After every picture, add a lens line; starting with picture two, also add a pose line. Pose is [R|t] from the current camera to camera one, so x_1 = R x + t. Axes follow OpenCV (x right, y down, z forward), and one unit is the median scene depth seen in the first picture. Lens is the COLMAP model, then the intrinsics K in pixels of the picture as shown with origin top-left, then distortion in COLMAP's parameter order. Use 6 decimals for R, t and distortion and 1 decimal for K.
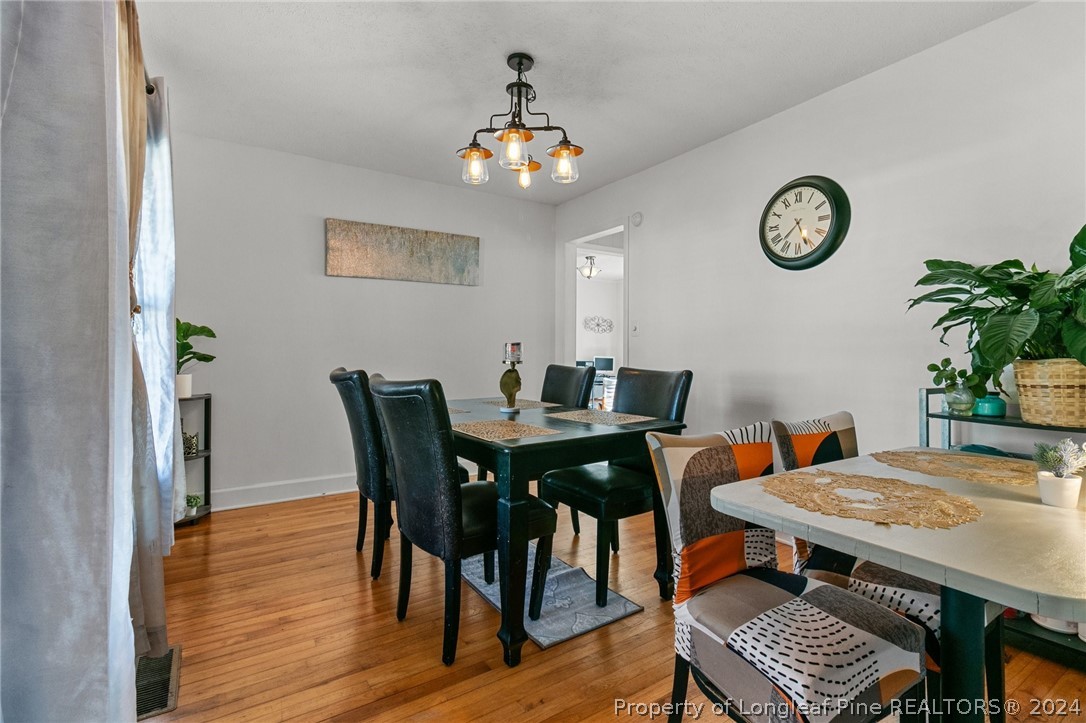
lens RADIAL K [[515.2, 0, 542.9], [0, 515.2, 355.1], [0, 0, 1]] dist [-0.000312, 0.000013]
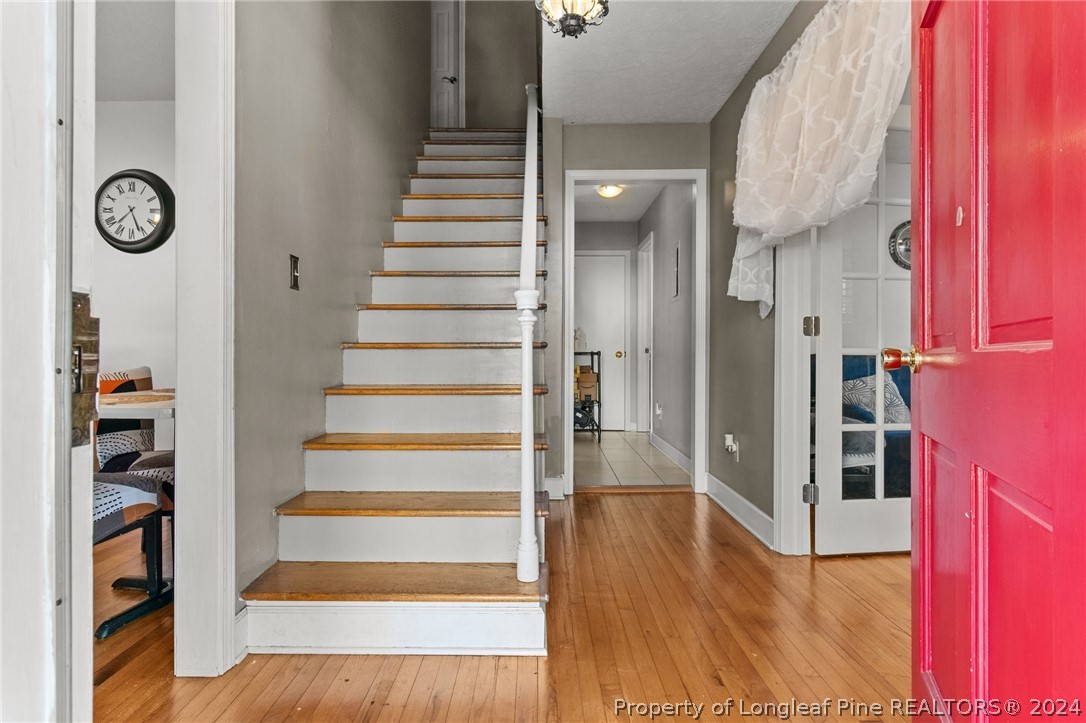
lens RADIAL K [[593.0, 0, 542.3], [0, 593.0, 357.2], [0, 0, 1]] dist [-0.002164, -0.000107]
pose [[0.555090, 0.009467, 0.831736, -0.061470], [-0.003784, 0.999954, -0.008856, 0.062294], [-0.831782, 0.001768, 0.555100, -0.418098]]
